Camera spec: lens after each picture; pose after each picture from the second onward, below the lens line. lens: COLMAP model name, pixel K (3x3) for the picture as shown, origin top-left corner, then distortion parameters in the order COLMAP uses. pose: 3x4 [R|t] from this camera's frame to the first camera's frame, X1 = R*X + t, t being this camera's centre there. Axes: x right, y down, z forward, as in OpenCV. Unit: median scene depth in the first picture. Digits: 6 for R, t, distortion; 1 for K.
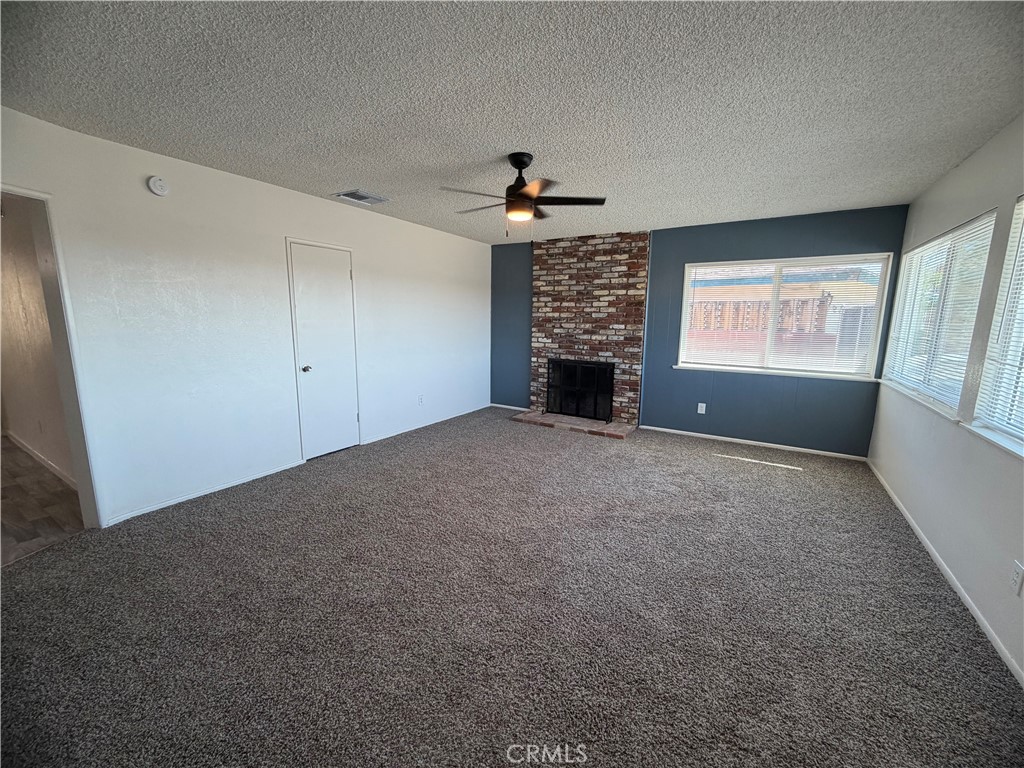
lens RADIAL K [[409.7, 0, 512.0], [0, 409.7, 384.0], [0, 0, 1]] dist [0.000043, -0.000038]
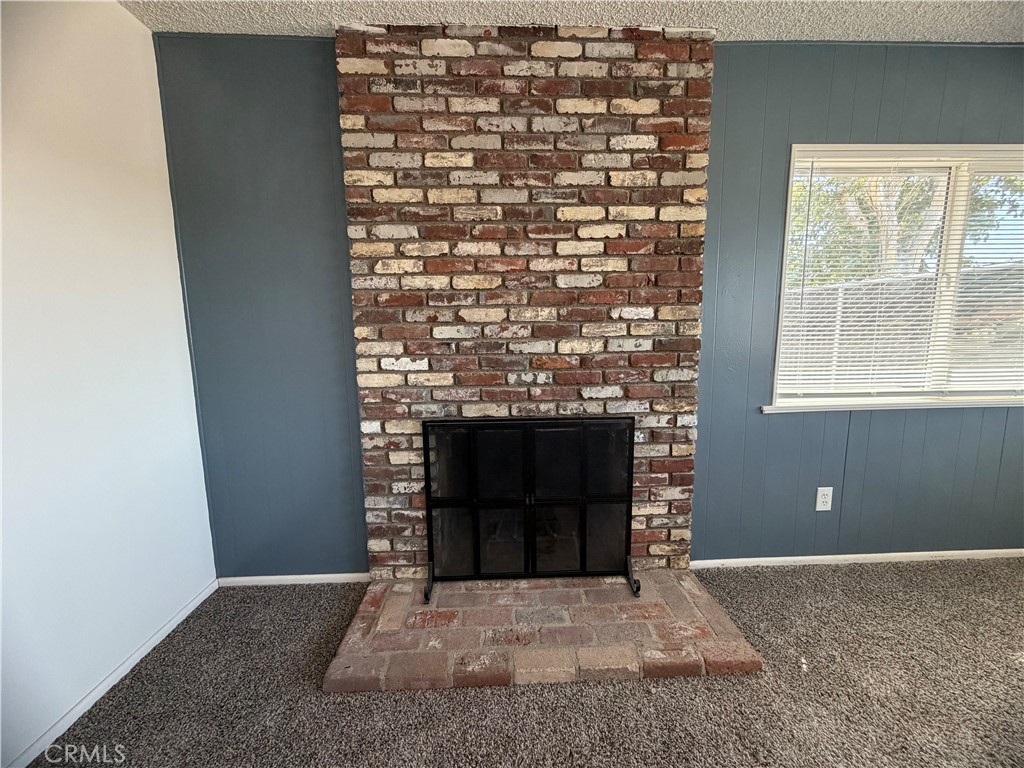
lens RADIAL K [[409.7, 0, 512.0], [0, 409.7, 384.0], [0, 0, 1]] dist [0.000043, -0.000038]
pose [[0.832154, -0.099794, 0.545492, -0.026222], [0.112952, 0.993555, 0.009454, -0.091001], [-0.542920, 0.053747, 0.838063, 0.737569]]
